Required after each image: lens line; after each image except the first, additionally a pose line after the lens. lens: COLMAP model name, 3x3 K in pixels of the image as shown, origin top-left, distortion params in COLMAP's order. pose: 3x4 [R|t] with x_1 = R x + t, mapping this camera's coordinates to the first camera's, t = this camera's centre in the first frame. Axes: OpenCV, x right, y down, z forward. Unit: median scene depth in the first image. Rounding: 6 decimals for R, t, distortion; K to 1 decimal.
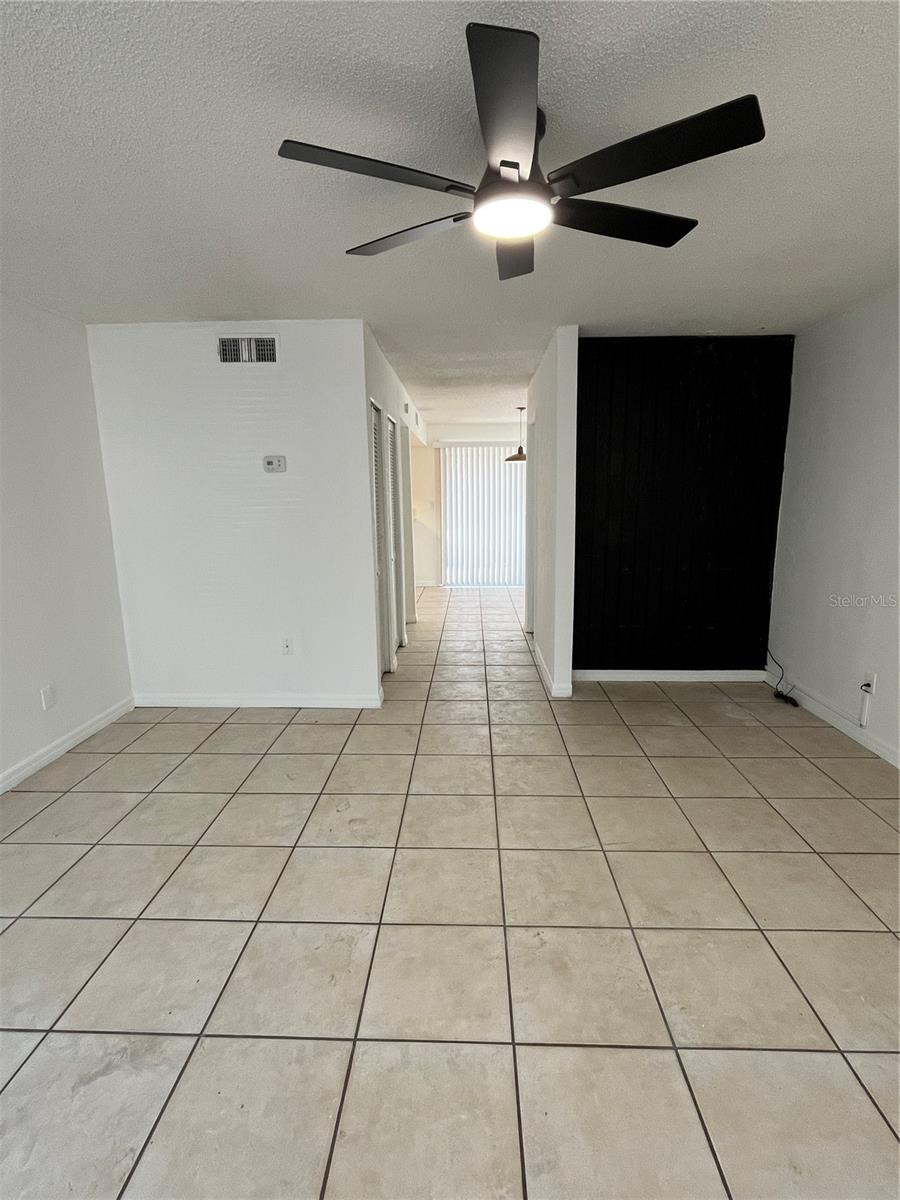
lens RADIAL K [[579.1, 0, 449.0], [0, 579.1, 610.8], [0, 0, 1]] dist [0.000874, -0.000669]
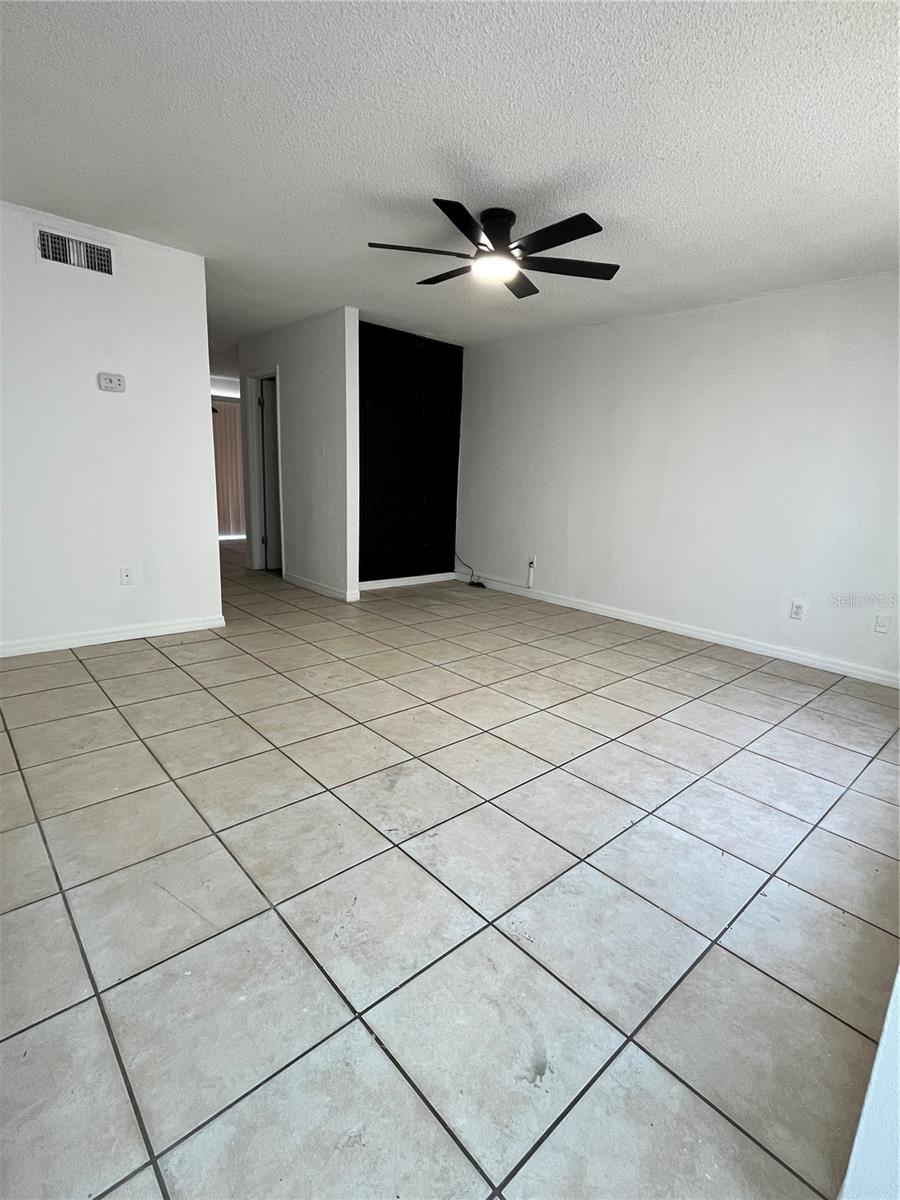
lens RADIAL K [[579.1, 0, 455.3], [0, 579.1, 609.2], [0, 0, 1]] dist [0.000874, -0.000669]
pose [[0.708621, -0.120187, 0.695278, -0.812320], [0.091621, 0.992717, 0.078224, 0.130649], [-0.699615, 0.008271, 0.714472, -0.112945]]
